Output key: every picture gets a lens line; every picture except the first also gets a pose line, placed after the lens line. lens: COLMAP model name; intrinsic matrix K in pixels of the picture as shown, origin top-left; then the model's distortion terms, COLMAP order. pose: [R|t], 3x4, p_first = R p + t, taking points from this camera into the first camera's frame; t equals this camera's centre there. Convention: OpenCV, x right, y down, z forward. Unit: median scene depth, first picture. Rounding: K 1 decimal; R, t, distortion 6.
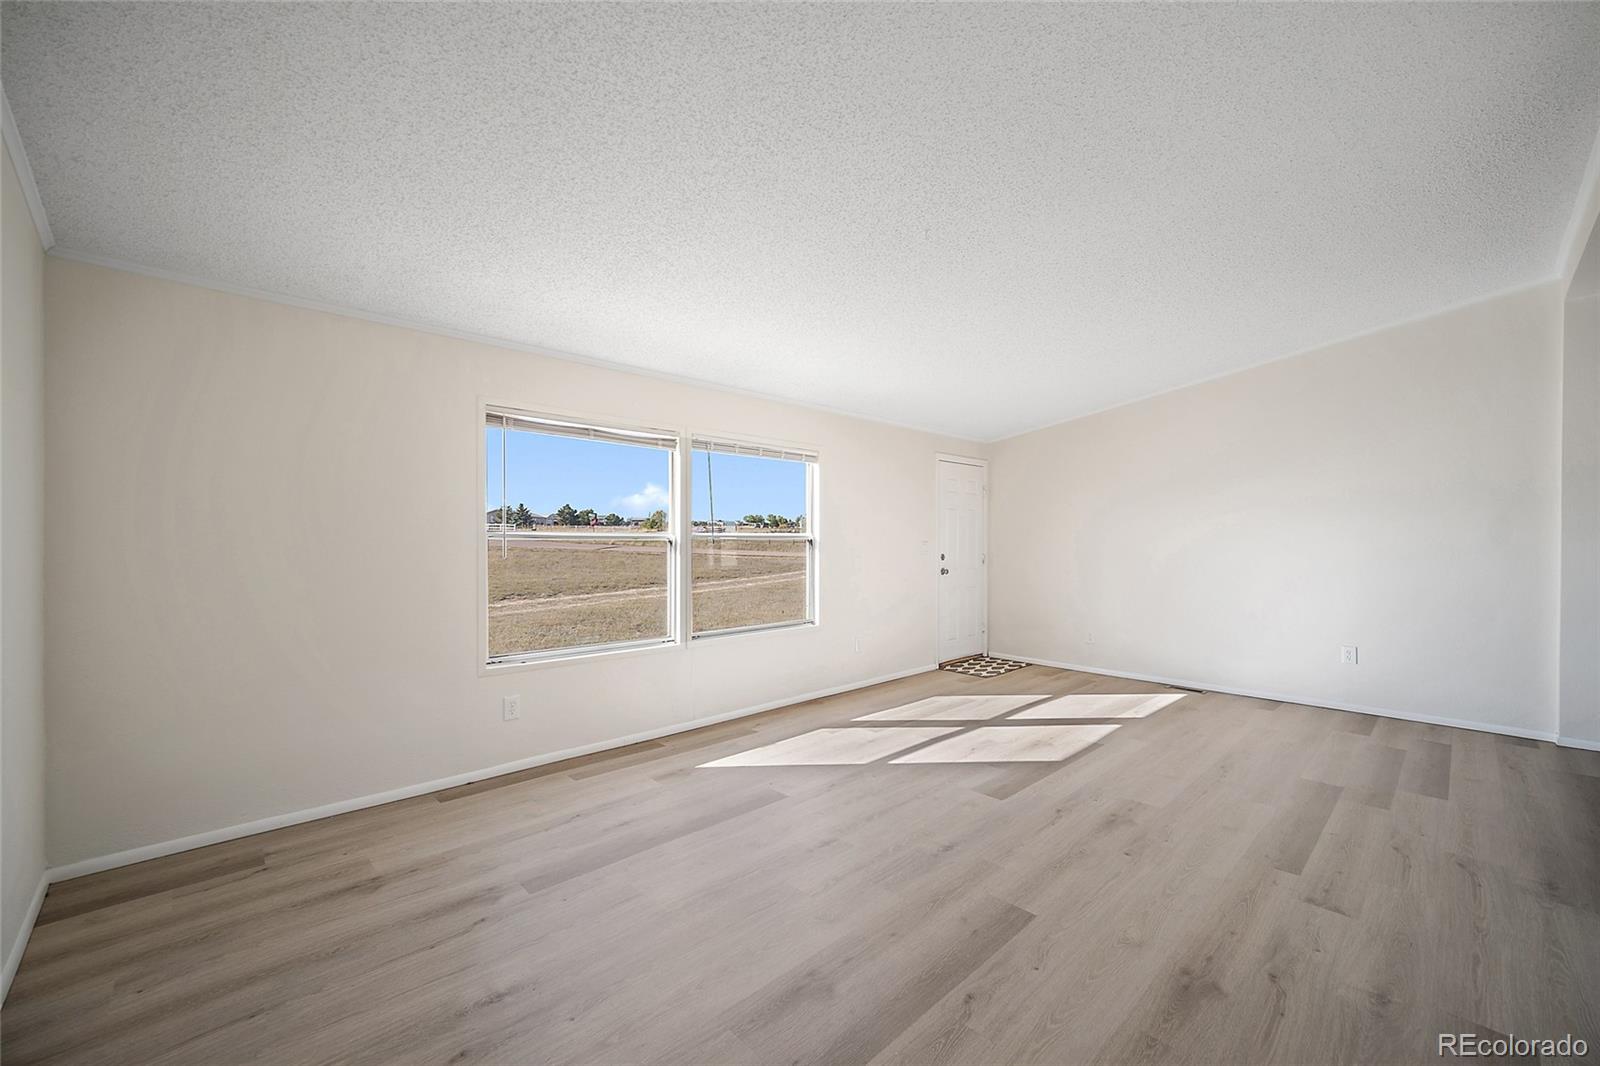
lens RADIAL K [[641.3, 0, 800.0], [0, 641.3, 533.0], [0, 0, 1]] dist [0.013978, 0.000348]
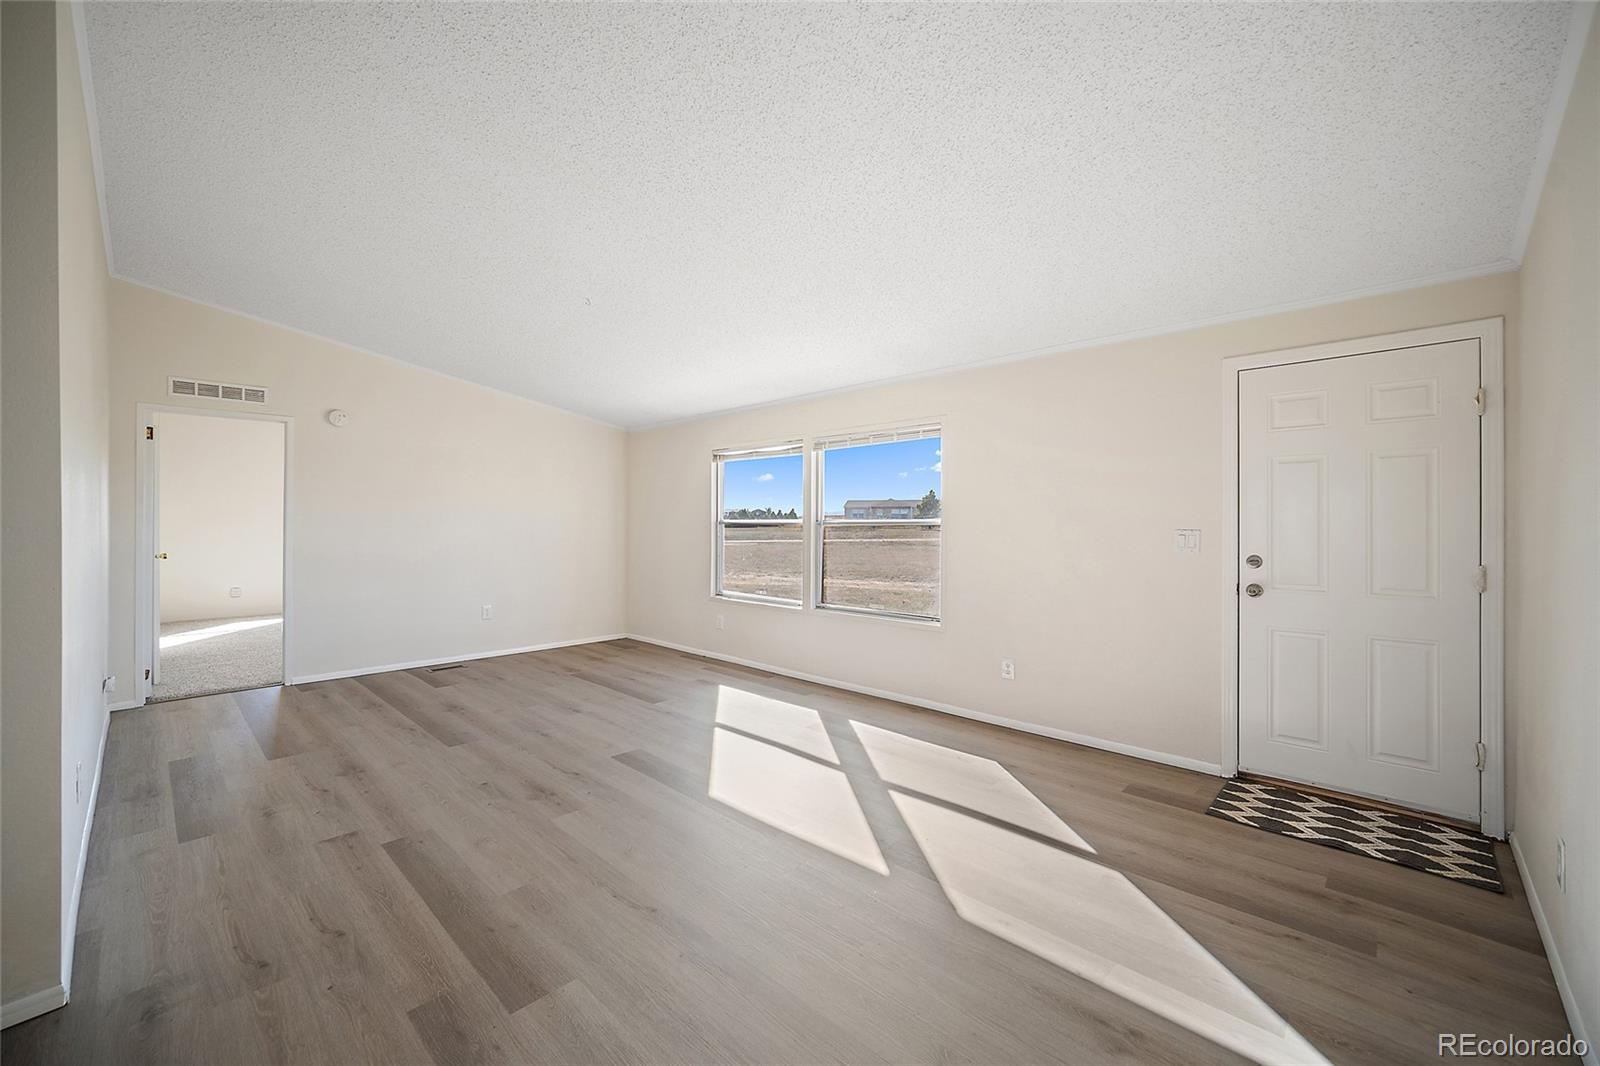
lens RADIAL K [[626.3, 0, 796.0], [0, 626.3, 524.5], [0, 0, 1]] dist [0.000426, -0.000017]
pose [[0.041430, -0.005466, -0.999126, 1.564042], [0.006986, 0.999962, -0.005181, 0.020358], [0.999117, -0.006765, 0.041466, 1.410291]]
